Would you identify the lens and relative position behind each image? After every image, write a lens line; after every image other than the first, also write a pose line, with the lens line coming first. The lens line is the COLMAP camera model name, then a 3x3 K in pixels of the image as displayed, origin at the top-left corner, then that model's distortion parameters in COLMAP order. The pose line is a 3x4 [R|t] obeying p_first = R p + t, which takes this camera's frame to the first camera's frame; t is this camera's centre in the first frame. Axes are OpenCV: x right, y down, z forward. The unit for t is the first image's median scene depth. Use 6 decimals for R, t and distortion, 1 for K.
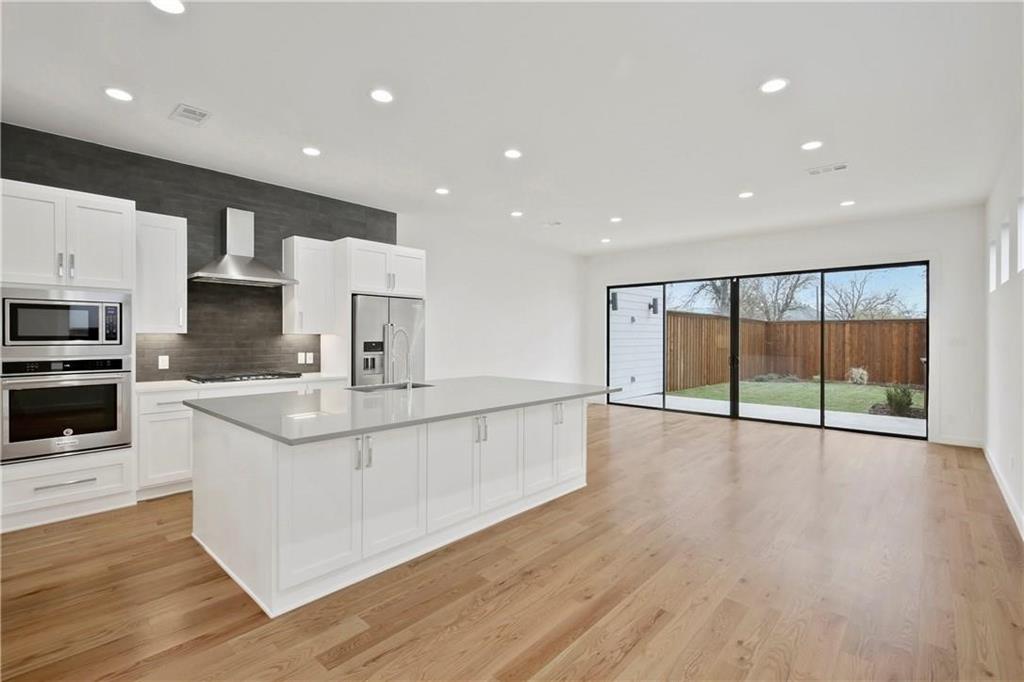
lens RADIAL K [[467.2, 0, 513.8], [0, 467.2, 341.0], [0, 0, 1]] dist [0.005469, -0.002573]
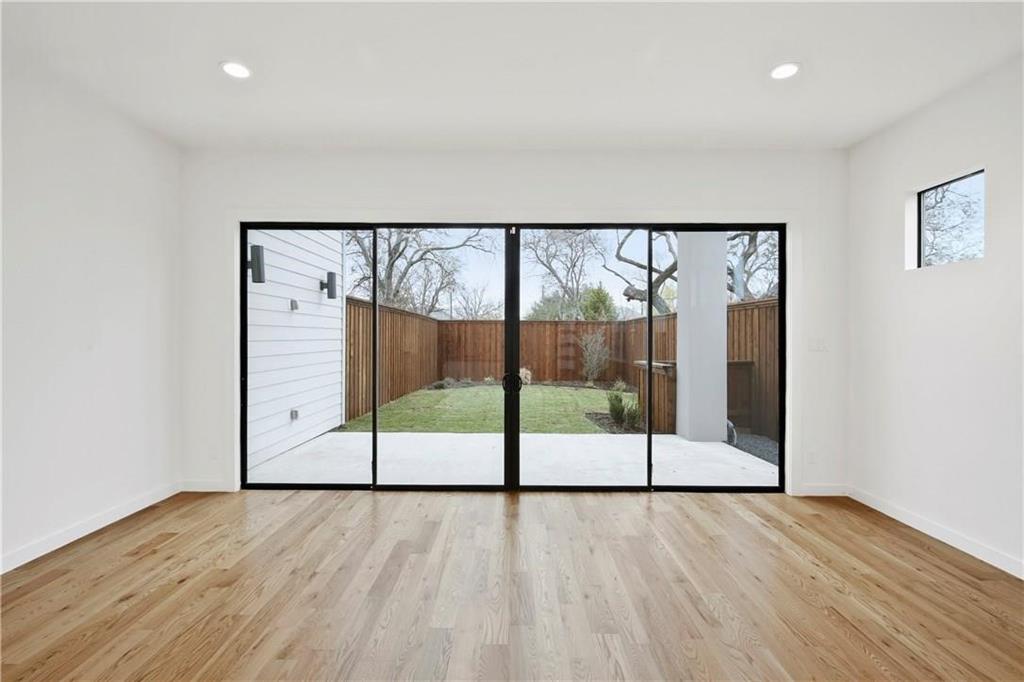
lens RADIAL K [[467.2, 0, 512.4], [0, 467.2, 336.9], [0, 0, 1]] dist [0.005469, -0.002573]
pose [[0.747363, 0.001475, 0.664414, 0.172646], [0.004461, 0.999964, -0.007238, -0.008046], [-0.664400, 0.008373, 0.747330, 0.883216]]
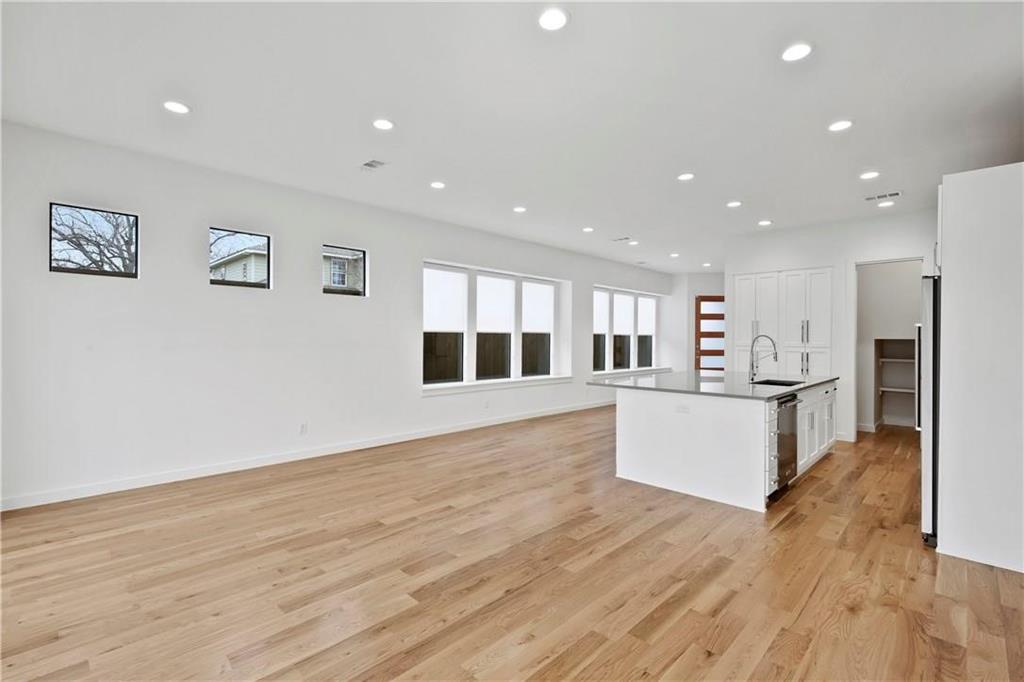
lens RADIAL K [[467.2, 0, 503.0], [0, 467.2, 341.0], [0, 0, 1]] dist [0.005469, -0.002573]
pose [[-0.998360, -0.010251, 0.056319, 0.288594], [-0.009376, 0.999831, 0.015783, -0.017056], [-0.056471, 0.015229, -0.998288, 1.692111]]
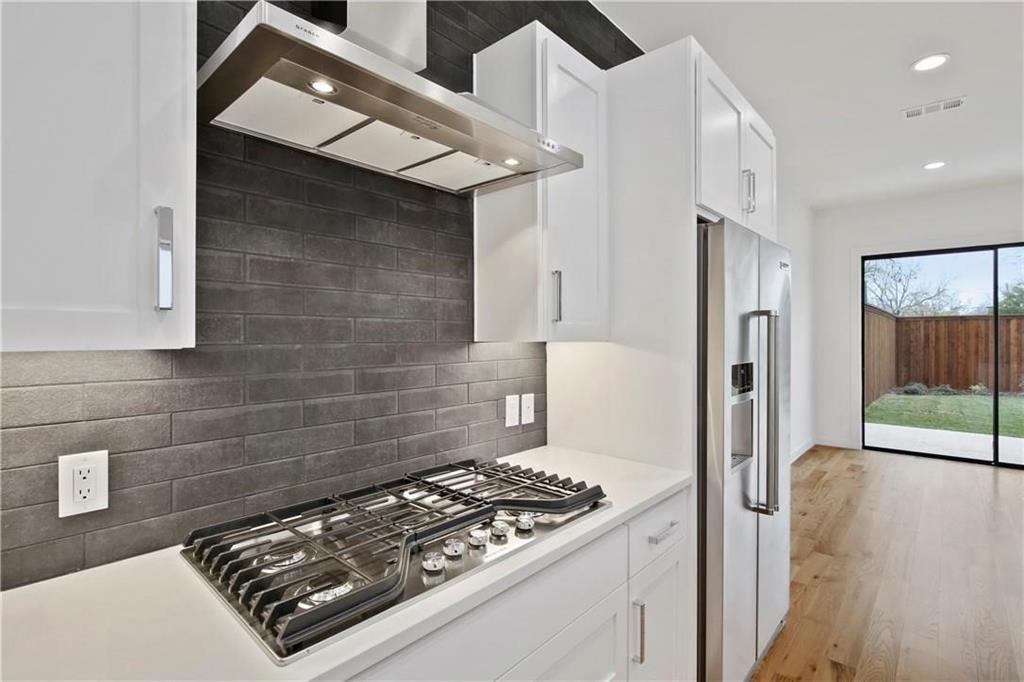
lens RADIAL K [[487.2, 0, 510.4], [0, 487.2, 337.5], [0, 0, 1]] dist [-0.001554, -0.000950]
pose [[0.999971, -0.005428, -0.005424, -0.452399], [0.005383, 0.999951, -0.008292, -0.014588], [0.005469, 0.008262, 0.999951, 0.638711]]
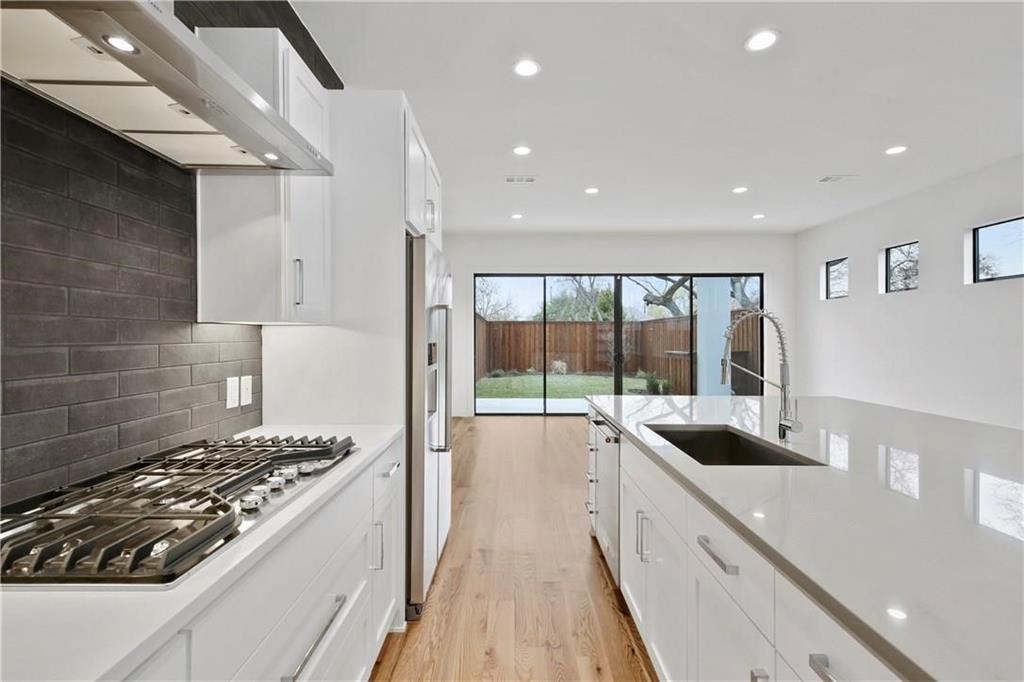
lens RADIAL K [[467.2, 0, 515.7], [0, 467.2, 337.9], [0, 0, 1]] dist [0.005469, -0.002573]
pose [[0.741392, -0.005737, 0.671048, -0.530739], [0.009397, 0.999954, -0.001834, -0.001661], [-0.671007, 0.007665, 0.741412, 0.597339]]
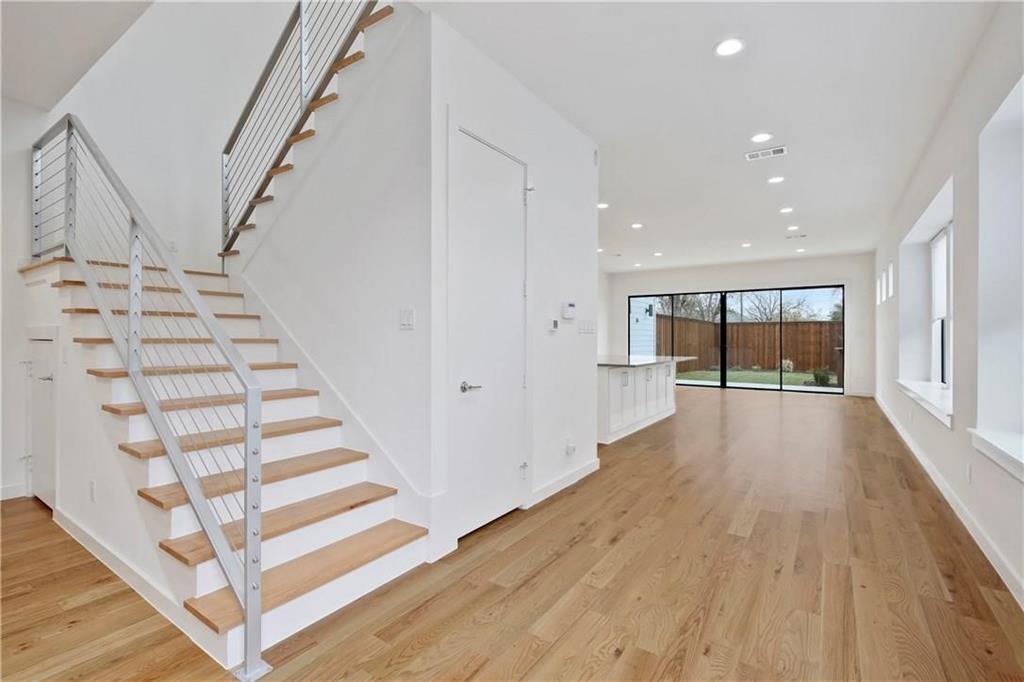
lens RADIAL K [[467.2, 0, 514.8], [0, 467.2, 340.1], [0, 0, 1]] dist [0.005469, -0.002573]
pose [[0.991108, -0.002472, 0.133039, -0.550490], [0.003179, 0.999982, -0.005103, 0.030968], [-0.133024, 0.005481, 0.991098, -0.546163]]
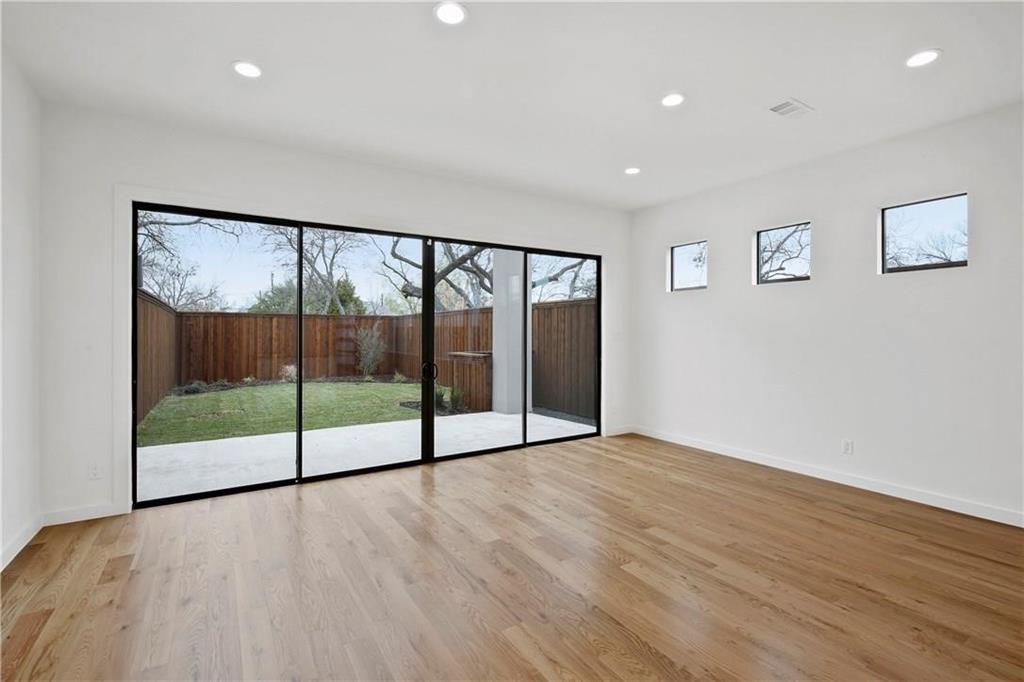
lens RADIAL K [[467.2, 0, 519.7], [0, 467.2, 330.8], [0, 0, 1]] dist [0.005469, -0.002573]
pose [[0.264897, 0.000655, 0.964276, -0.150330], [0.009896, 0.999945, -0.003398, -0.011527], [-0.964226, 0.010443, 0.264876, 1.050353]]
